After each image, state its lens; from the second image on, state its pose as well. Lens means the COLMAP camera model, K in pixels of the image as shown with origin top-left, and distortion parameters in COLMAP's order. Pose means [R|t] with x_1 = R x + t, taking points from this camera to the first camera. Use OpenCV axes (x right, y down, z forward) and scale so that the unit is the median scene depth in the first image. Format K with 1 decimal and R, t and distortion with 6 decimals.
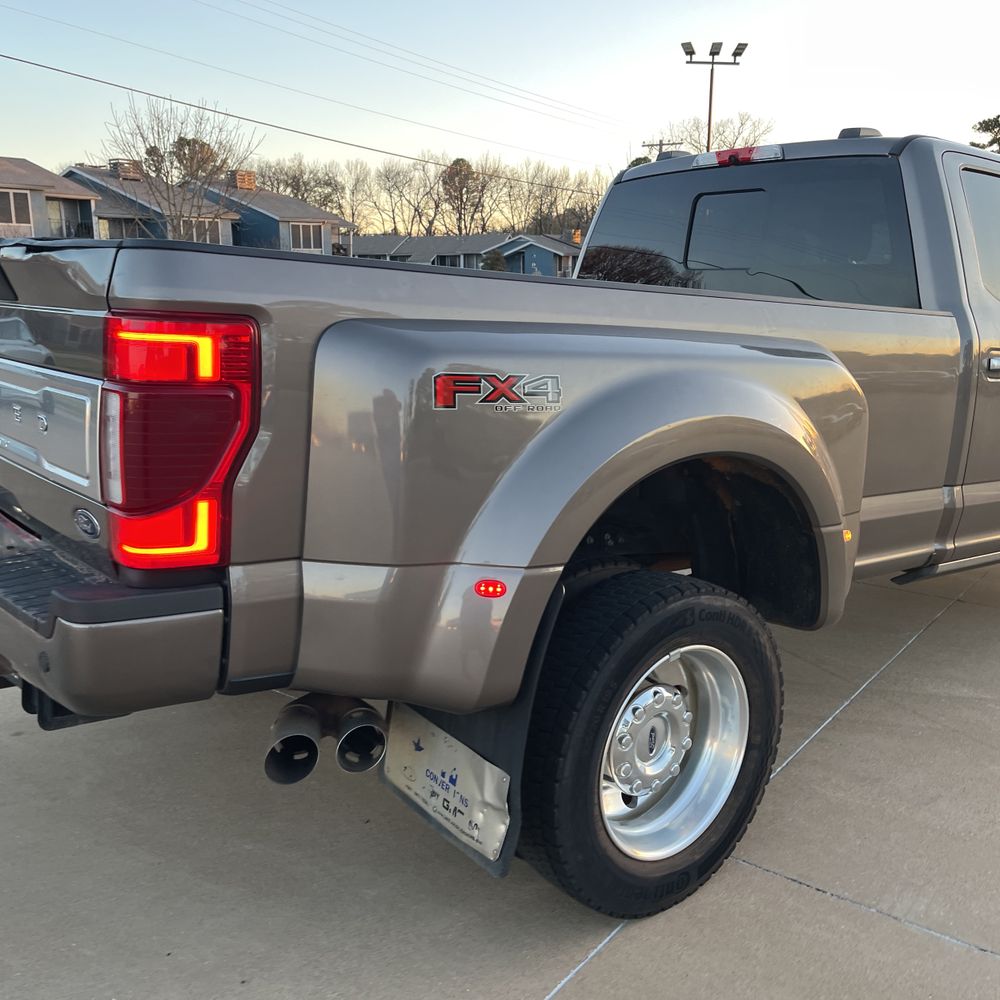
lens RADIAL K [[1019.8, 0, 500.8], [0, 1019.8, 498.5], [0, 0, 1]] dist [0.016296, 0.000000]
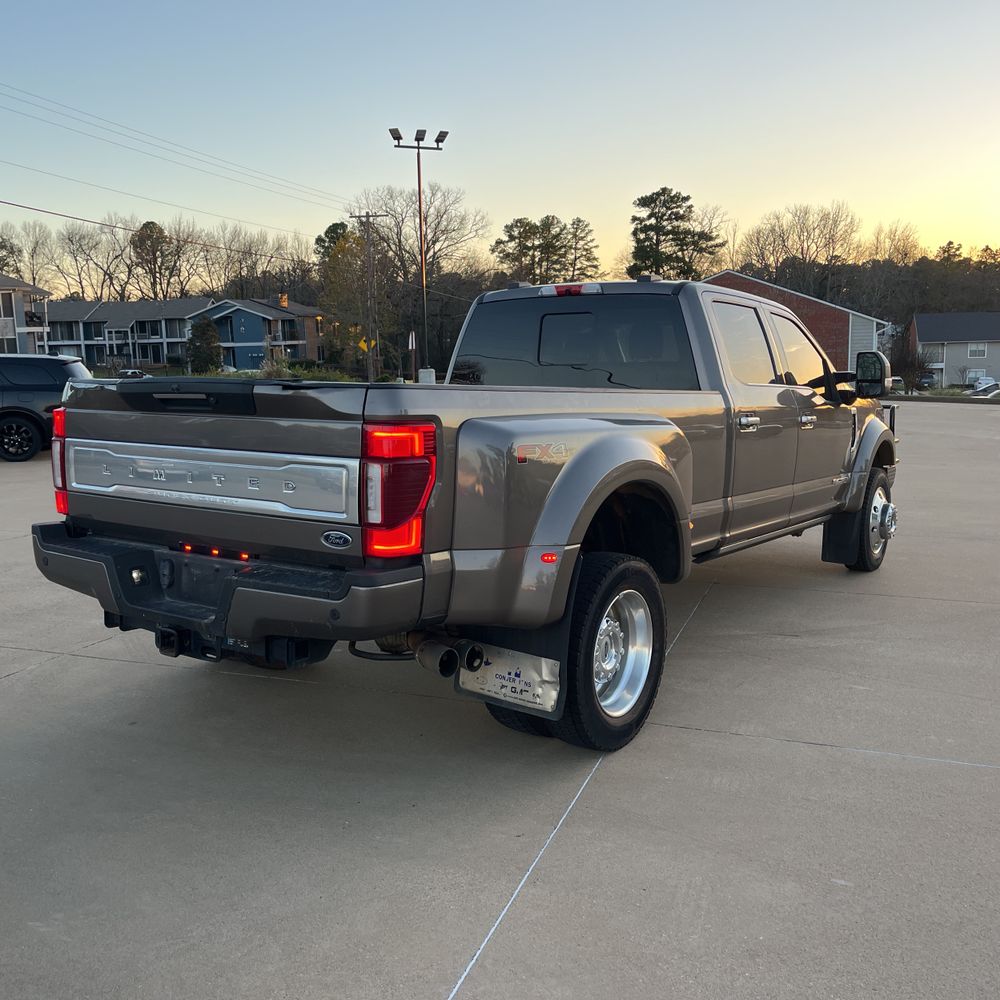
lens RADIAL K [[1019.8, 0, 509.8], [0, 1019.8, 501.9], [0, 0, 1]] dist [0.016296, 0.000000]
pose [[0.955617, -0.068369, 0.286568, -0.358460], [0.083309, 0.995710, -0.040255, 0.032683], [-0.282586, 0.062342, 0.957214, -0.458159]]
